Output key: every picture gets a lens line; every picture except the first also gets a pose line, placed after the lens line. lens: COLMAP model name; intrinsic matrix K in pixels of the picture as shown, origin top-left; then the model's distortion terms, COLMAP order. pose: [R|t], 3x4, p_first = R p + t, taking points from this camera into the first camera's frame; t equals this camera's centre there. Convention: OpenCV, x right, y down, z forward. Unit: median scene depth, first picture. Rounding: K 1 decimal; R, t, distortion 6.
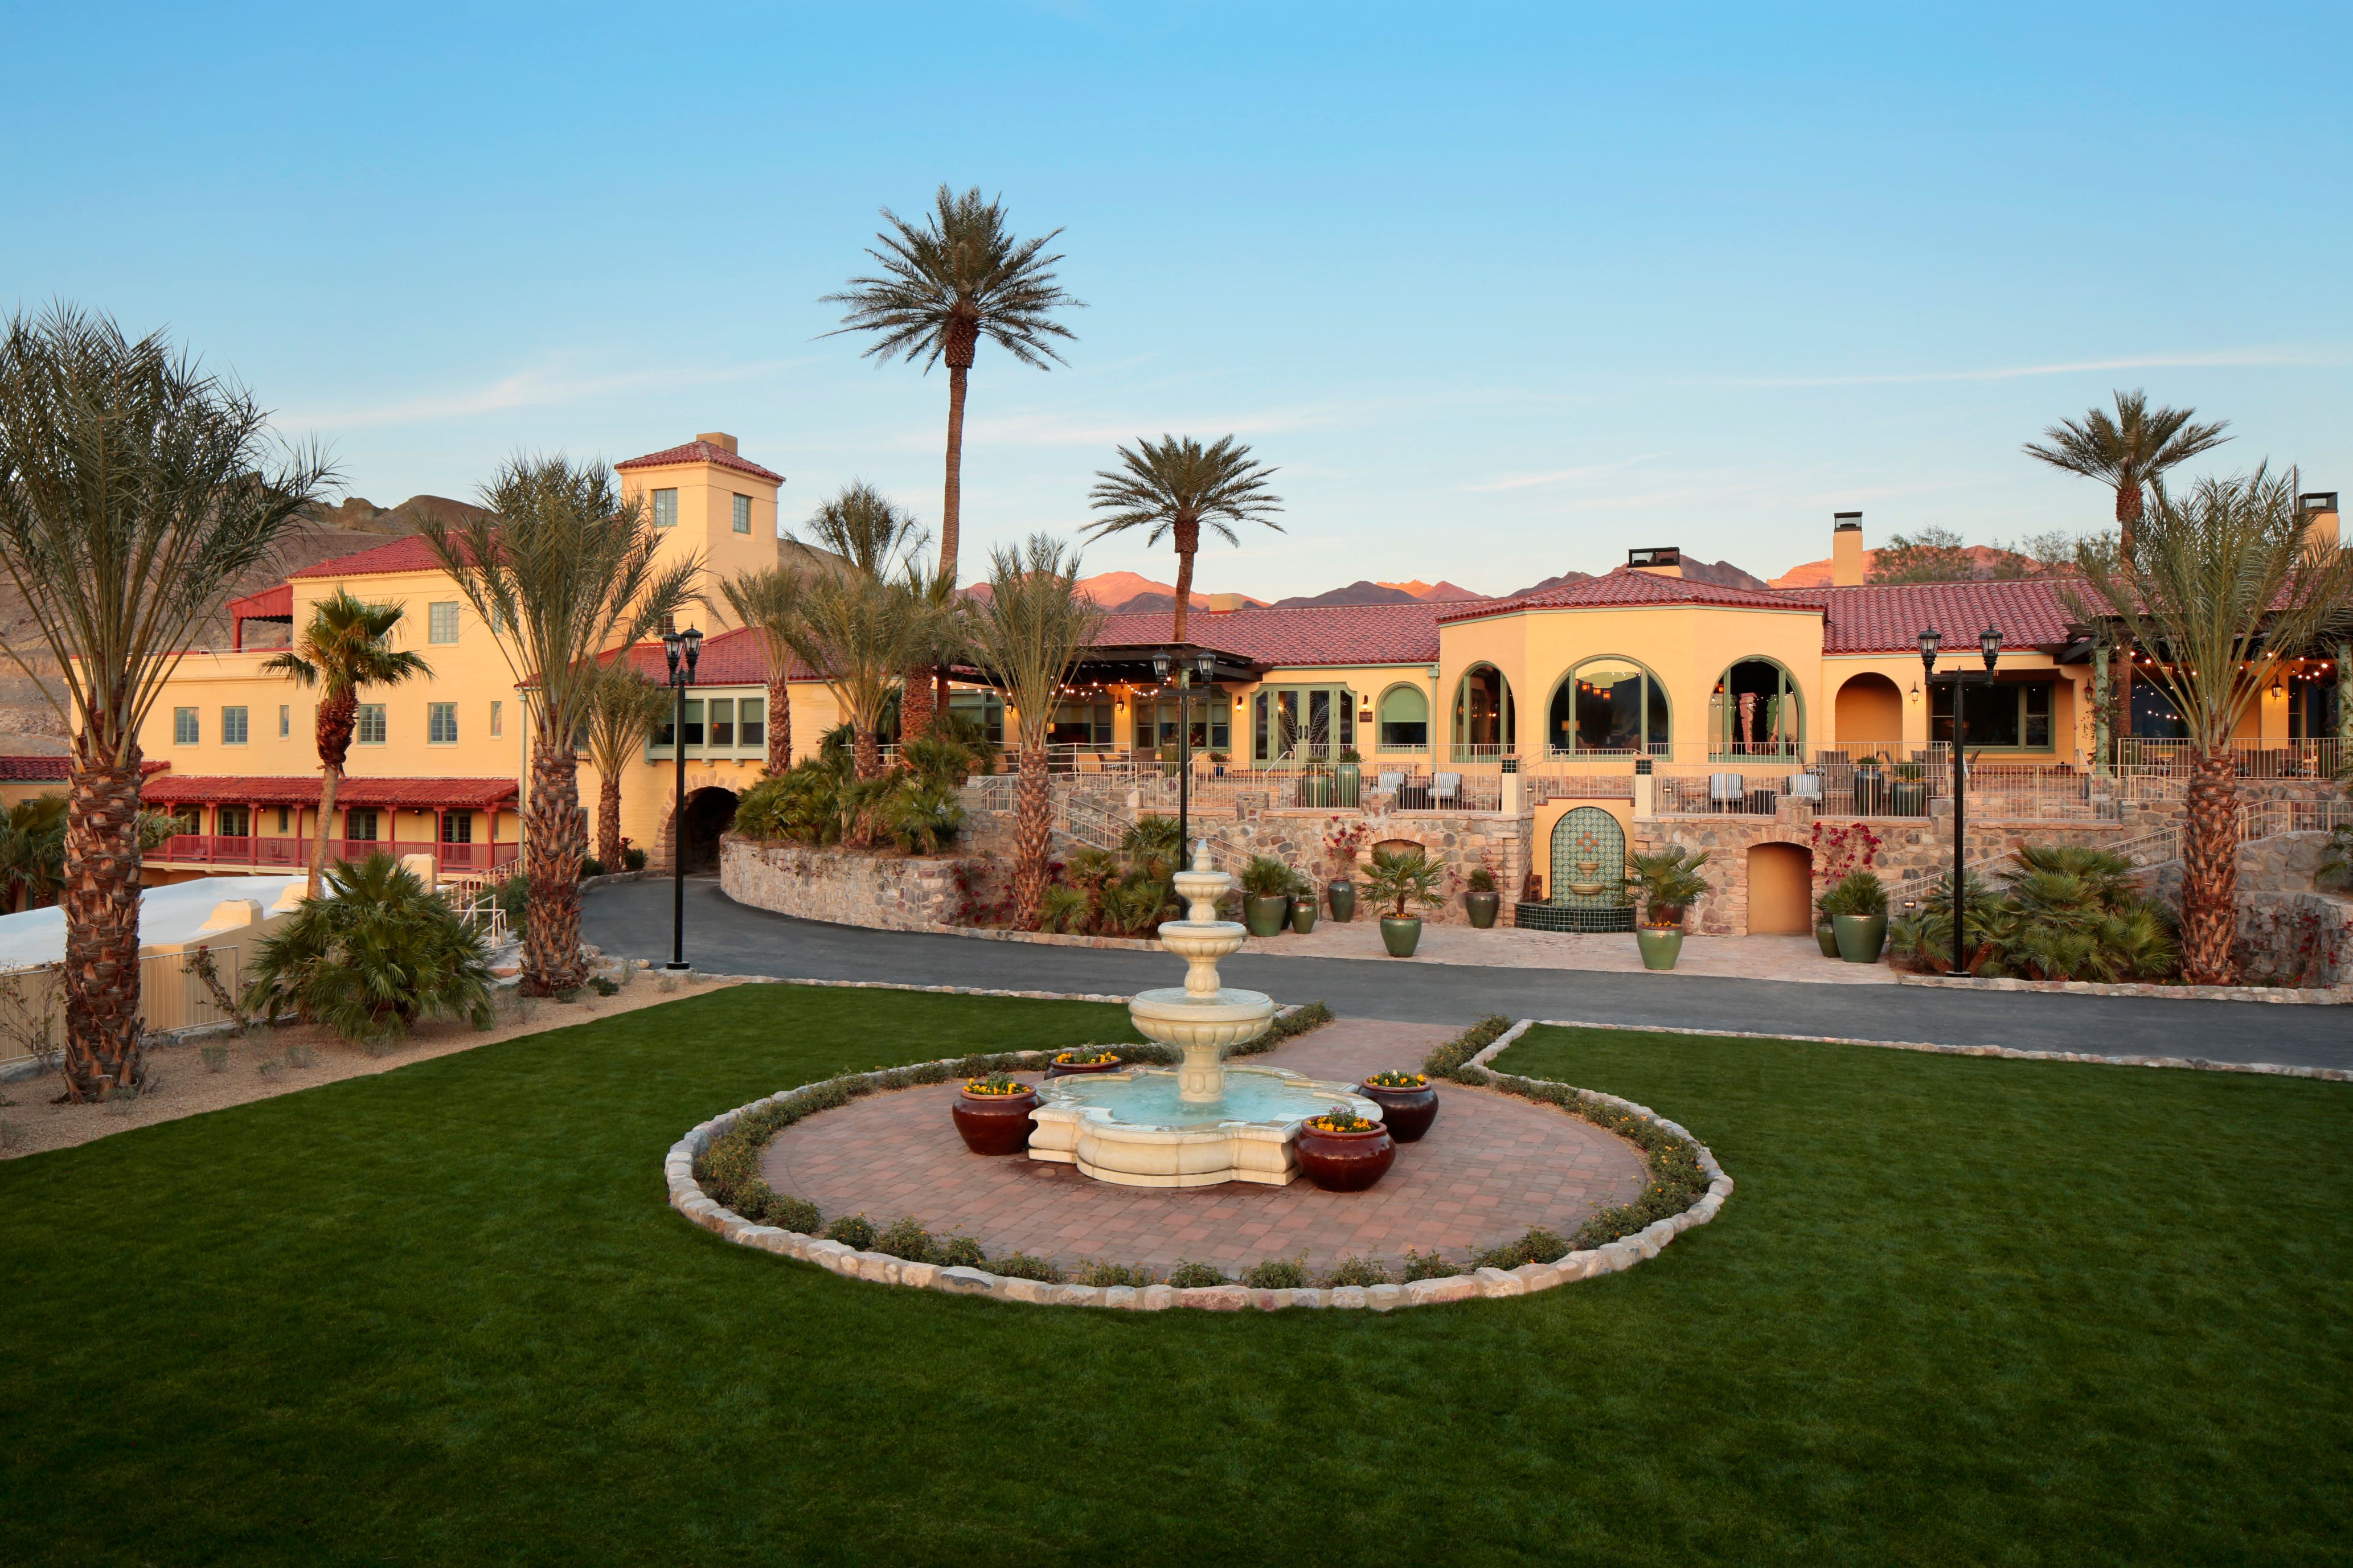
lens RADIAL K [[1634.8, 0, 1172.5], [0, 1634.8, 636.5], [0, 0, 1]] dist [-0.009743, -0.002976]
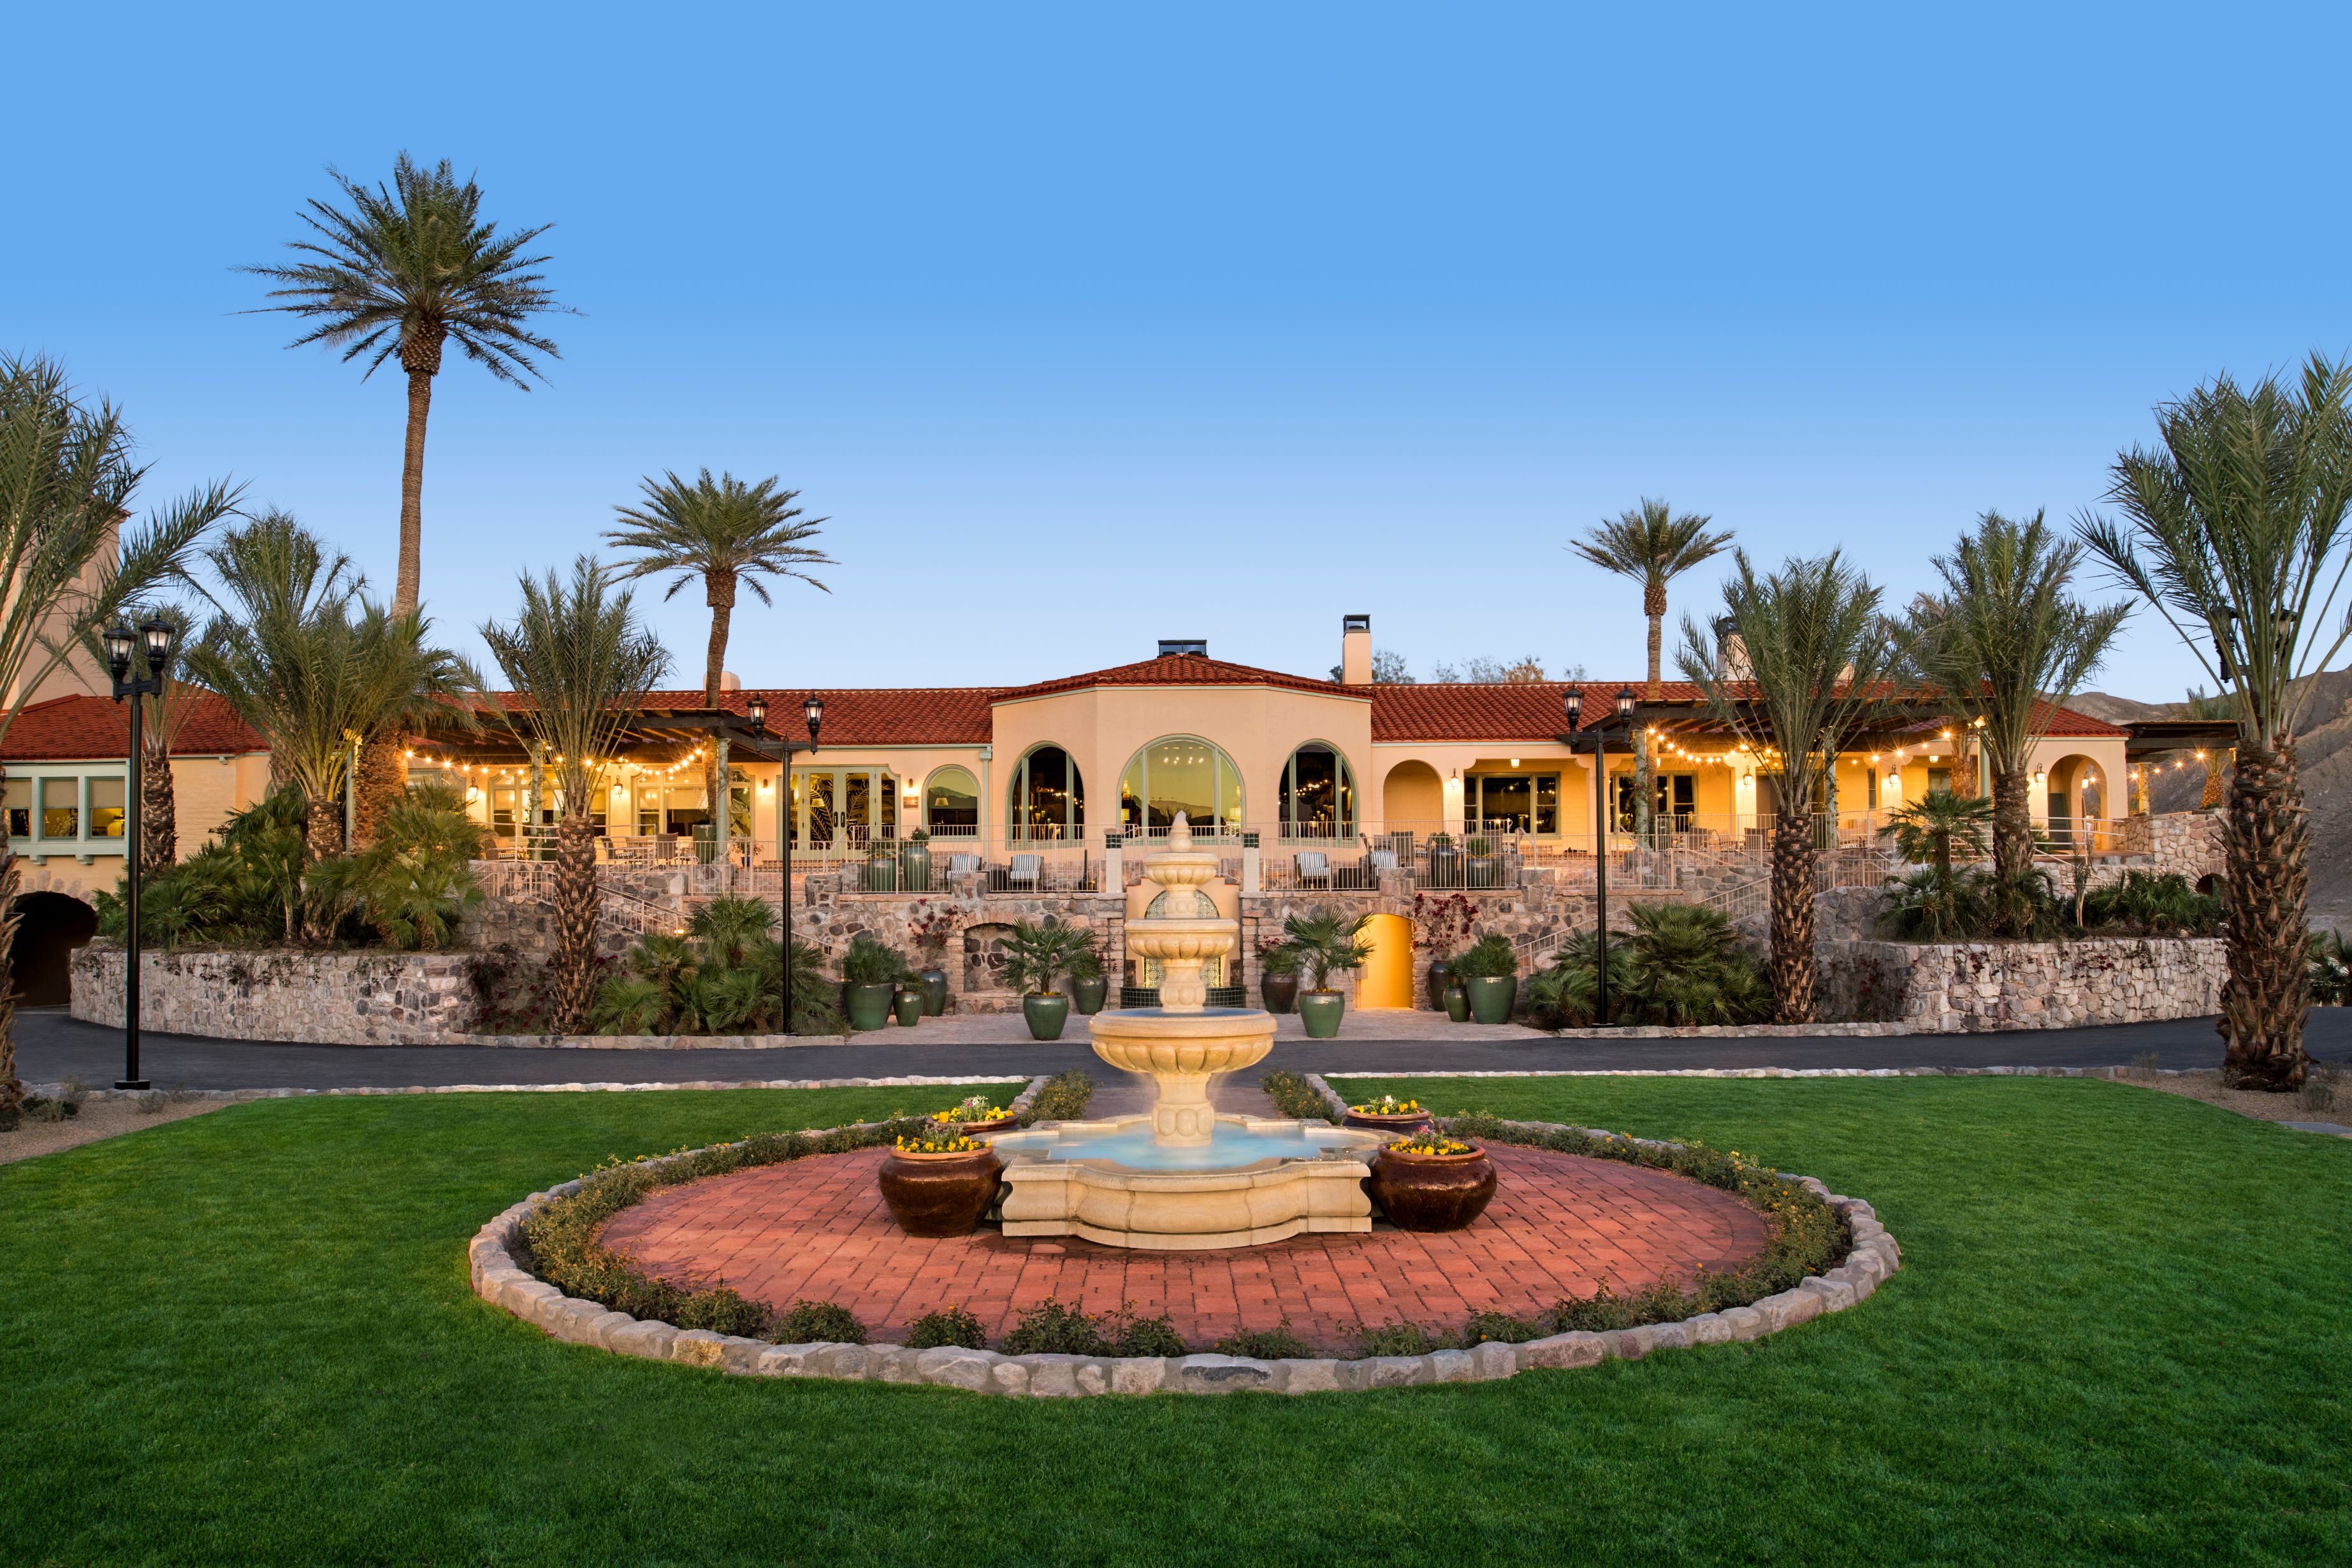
lens RADIAL K [[1641.9, 0, 1176.0], [0, 1641.9, 784.0], [0, 0, 1]] dist [-0.015052, -0.003749]
pose [[0.921306, 0.016473, 0.388489, -0.128326], [-0.015912, 0.999863, -0.004663, 0.052111], [-0.388512, -0.001886, 0.921442, 0.129417]]
